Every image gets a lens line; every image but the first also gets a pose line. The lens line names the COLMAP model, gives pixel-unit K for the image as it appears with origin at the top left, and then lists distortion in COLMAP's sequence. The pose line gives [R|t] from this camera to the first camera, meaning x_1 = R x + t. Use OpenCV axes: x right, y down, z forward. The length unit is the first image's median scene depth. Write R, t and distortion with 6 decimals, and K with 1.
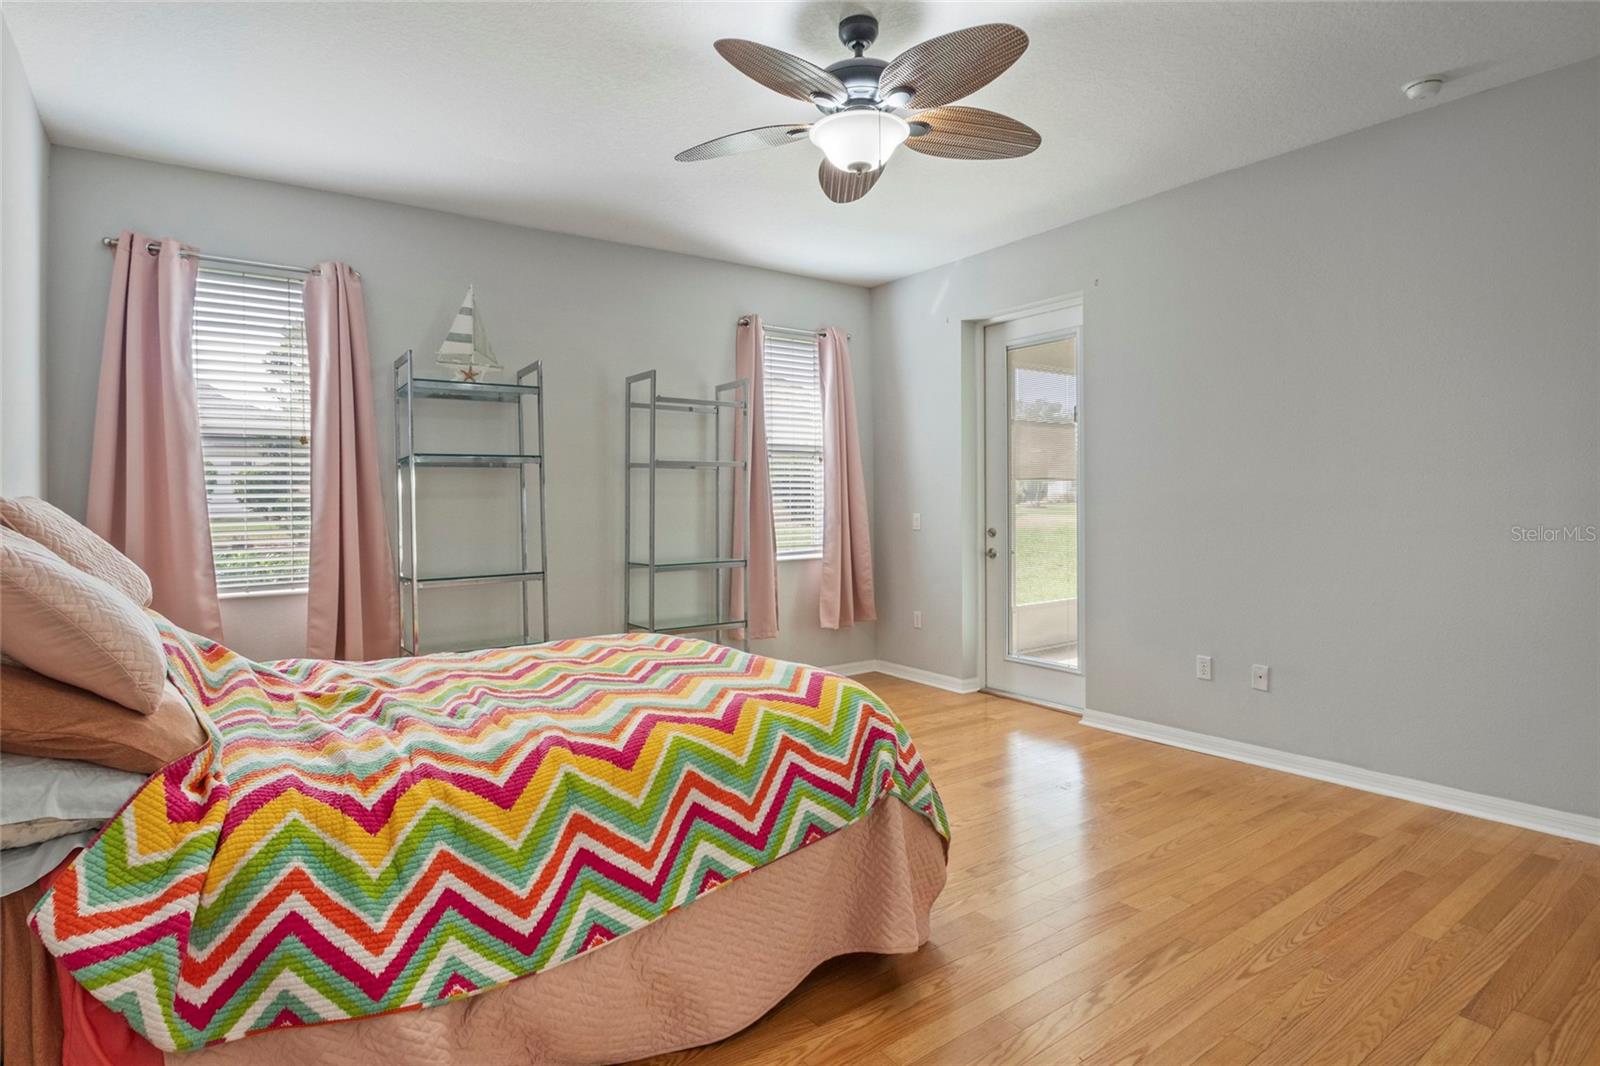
lens RADIAL K [[822.7, 0, 838.2], [0, 822.7, 493.2], [0, 0, 1]] dist [-0.002956, -0.007370]
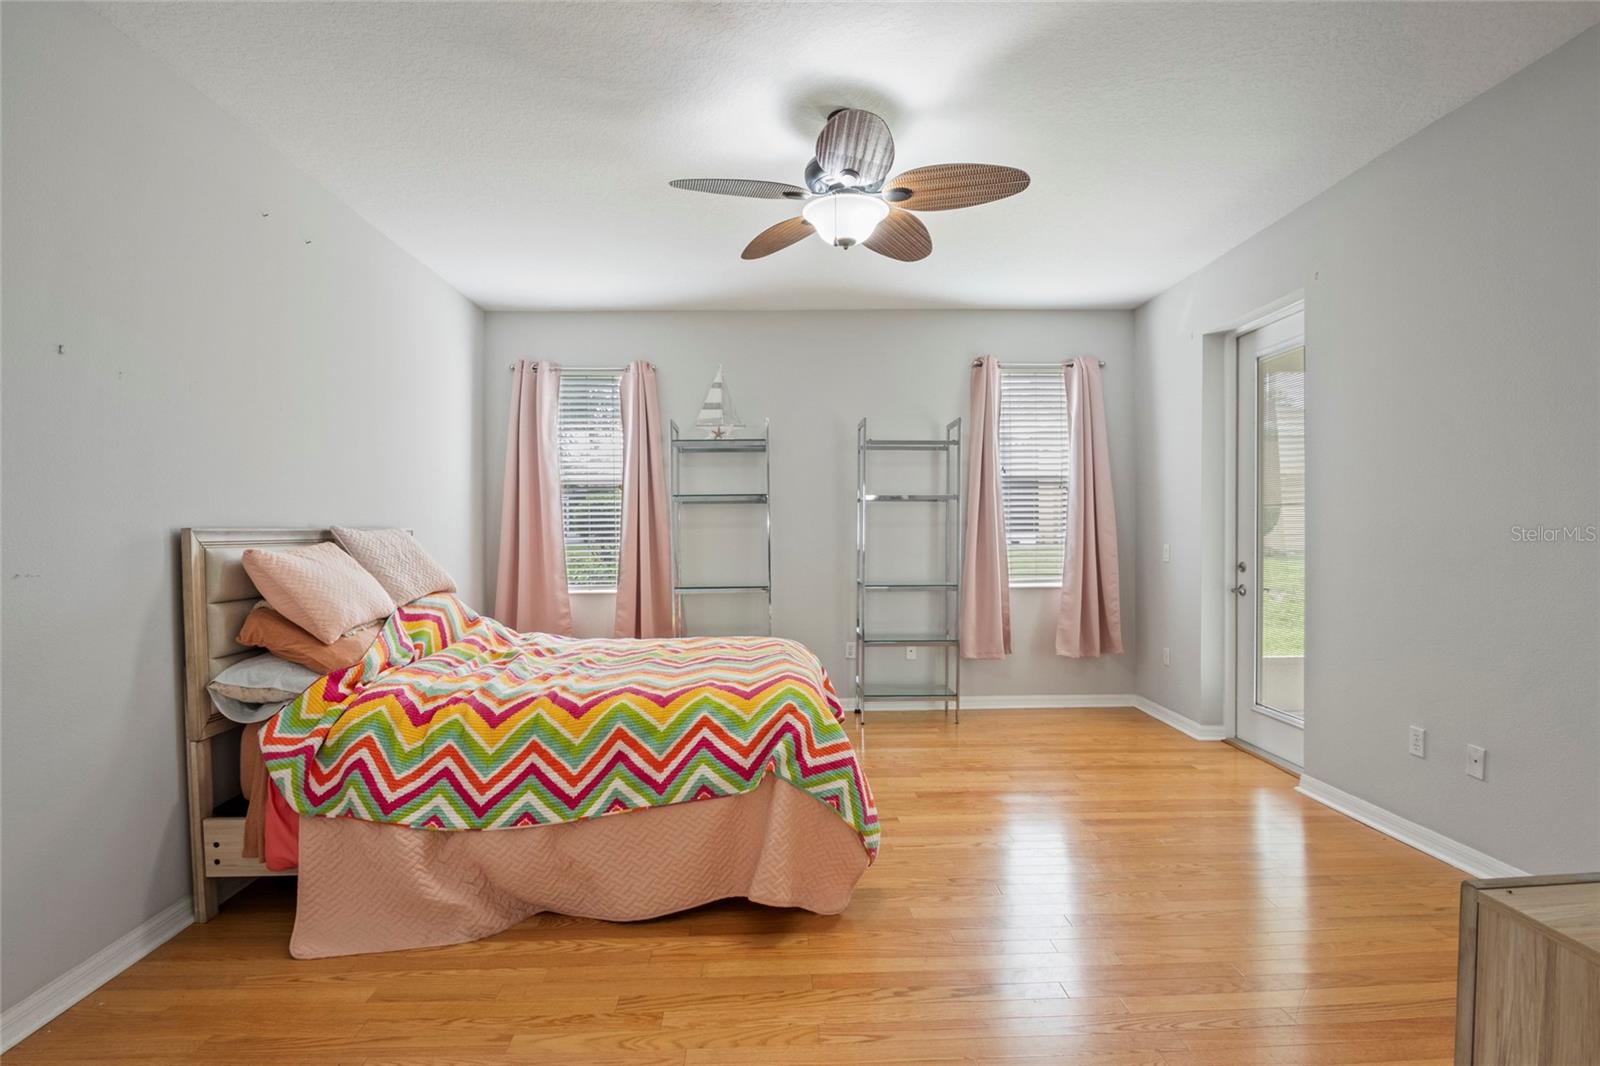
lens RADIAL K [[775.5, 0, 793.4], [0, 775.5, 532.0], [0, 0, 1]] dist [-0.000487, -0.010446]
pose [[0.831135, 0.006911, -0.556027, 0.733396], [0.001727, 0.999886, 0.015009, -0.011995], [0.556068, -0.013435, 0.831028, 0.070764]]
